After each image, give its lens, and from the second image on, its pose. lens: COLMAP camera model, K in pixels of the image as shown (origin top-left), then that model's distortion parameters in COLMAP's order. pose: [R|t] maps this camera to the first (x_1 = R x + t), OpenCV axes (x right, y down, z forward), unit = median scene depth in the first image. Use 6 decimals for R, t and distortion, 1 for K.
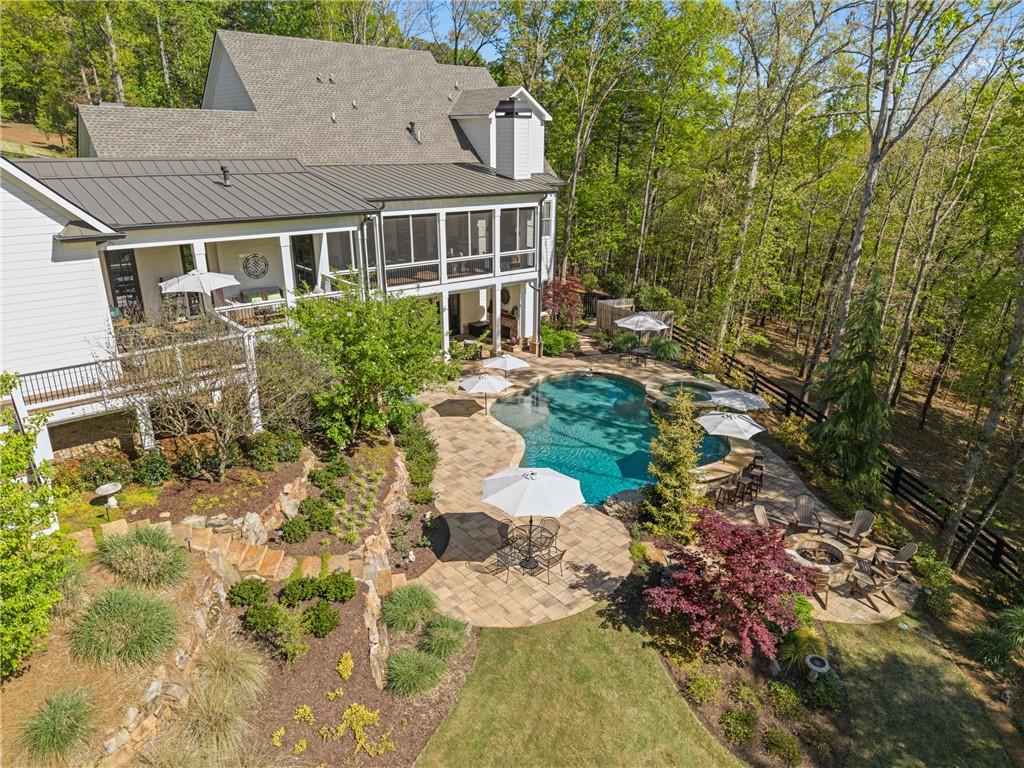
lens RADIAL K [[674.2, 0, 512.0], [0, 674.2, 384.0], [0, 0, 1]] dist [0.020299, -0.001607]
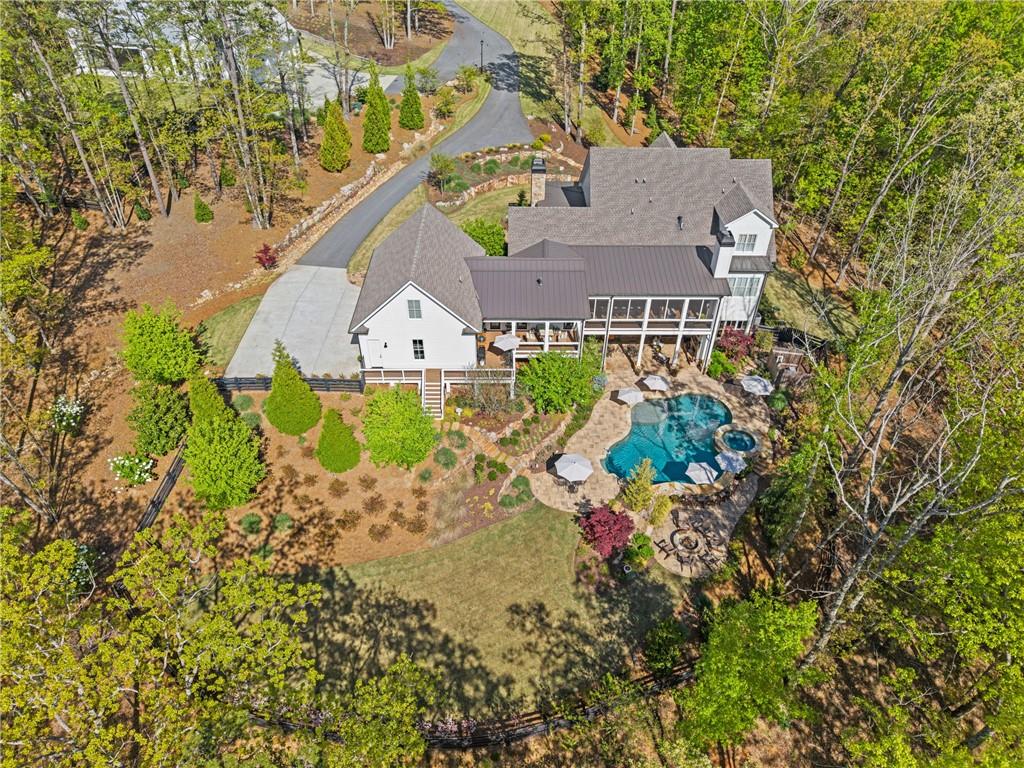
lens RADIAL K [[640.7, 0, 514.7], [0, 640.7, 388.2], [0, 0, 1]] dist [-0.007799, -0.002218]
pose [[0.763426, 0.415769, -0.494285, 1.026798], [-0.219245, 0.886644, 0.407177, -1.170031], [0.607546, -0.202480, 0.768043, -1.121001]]
